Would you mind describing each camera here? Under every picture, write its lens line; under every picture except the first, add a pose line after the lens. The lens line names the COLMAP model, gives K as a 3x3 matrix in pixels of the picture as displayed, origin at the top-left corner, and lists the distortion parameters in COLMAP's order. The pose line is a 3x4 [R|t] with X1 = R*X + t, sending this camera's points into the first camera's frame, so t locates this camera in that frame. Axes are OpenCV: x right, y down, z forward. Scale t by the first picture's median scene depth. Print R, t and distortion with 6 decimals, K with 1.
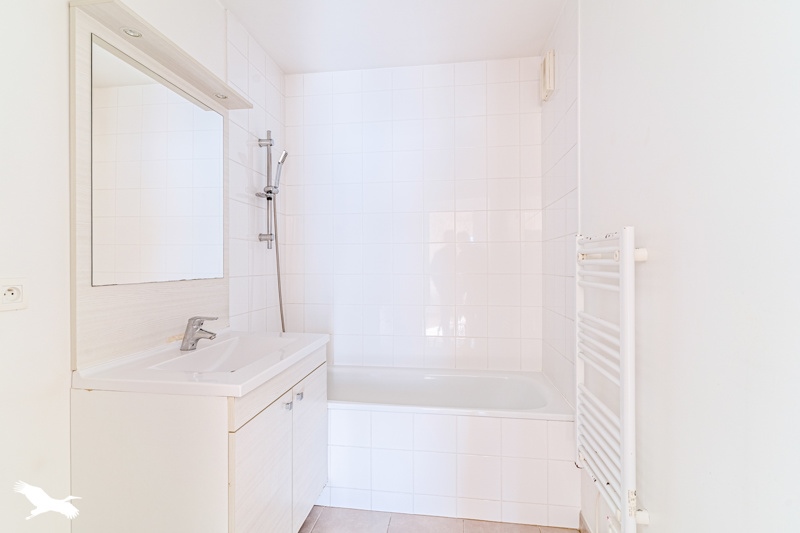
lens RADIAL K [[404.1, 0, 401.9], [0, 404.1, 266.6], [0, 0, 1]] dist [-0.000687, -0.001081]
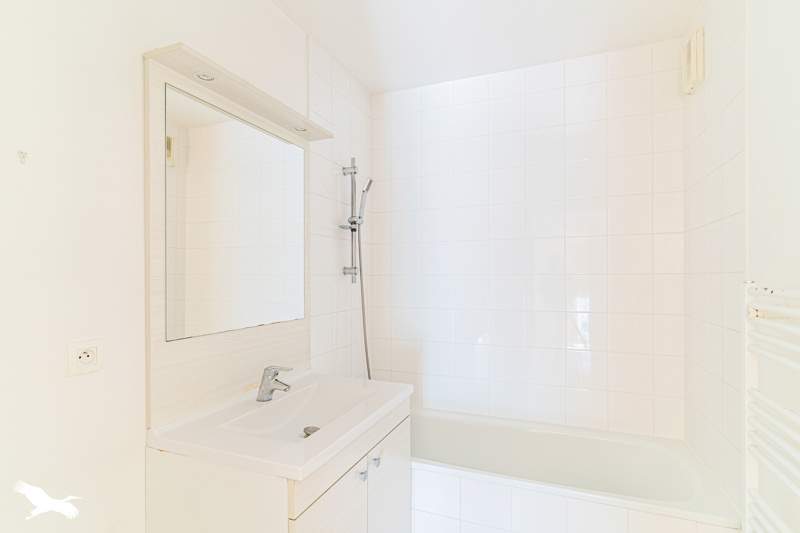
lens RADIAL K [[404.1, 0, 401.9], [0, 404.1, 266.6], [0, 0, 1]] dist [-0.000687, -0.001081]
pose [[0.967908, 0.001565, -0.251298, 0.020942], [-0.003323, 0.999973, -0.006571, -0.095812], [0.251281, 0.007195, 0.967887, 0.148724]]
